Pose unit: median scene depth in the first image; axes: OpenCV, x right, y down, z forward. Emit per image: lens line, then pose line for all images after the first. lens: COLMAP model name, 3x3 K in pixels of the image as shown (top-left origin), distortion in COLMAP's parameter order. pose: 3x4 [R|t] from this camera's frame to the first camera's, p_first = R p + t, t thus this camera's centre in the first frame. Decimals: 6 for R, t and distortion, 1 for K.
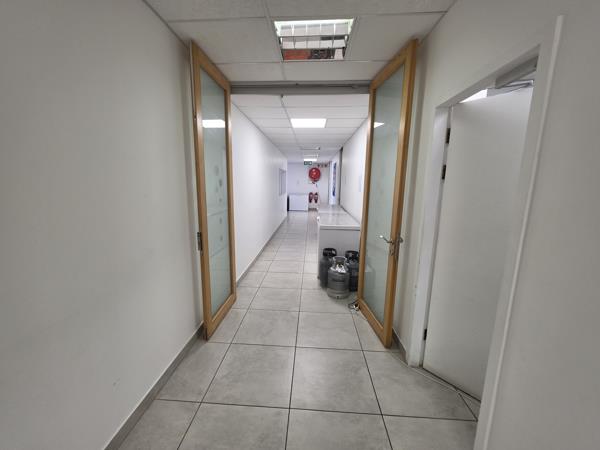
lens RADIAL K [[245.9, 0, 298.8], [0, 245.9, 223.8], [0, 0, 1]] dist [-0.000803, 0.000002]
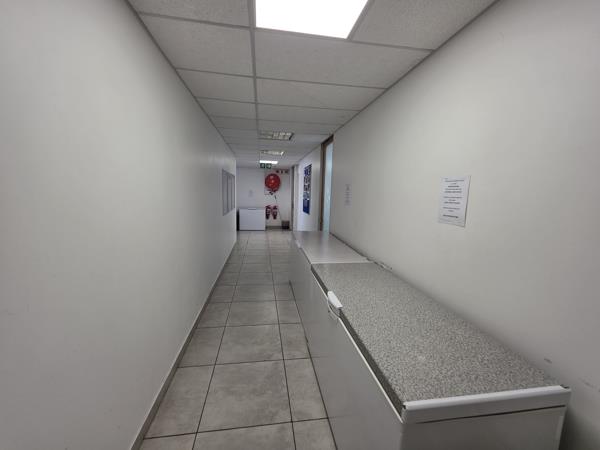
lens RADIAL K [[245.9, 0, 297.9], [0, 245.9, 225.9], [0, 0, 1]] dist [-0.000803, 0.000002]
pose [[0.980549, -0.018653, 0.195387, -0.011424], [0.024362, 0.999343, -0.026852, -0.043046], [-0.194758, 0.031089, 0.980359, 0.236101]]
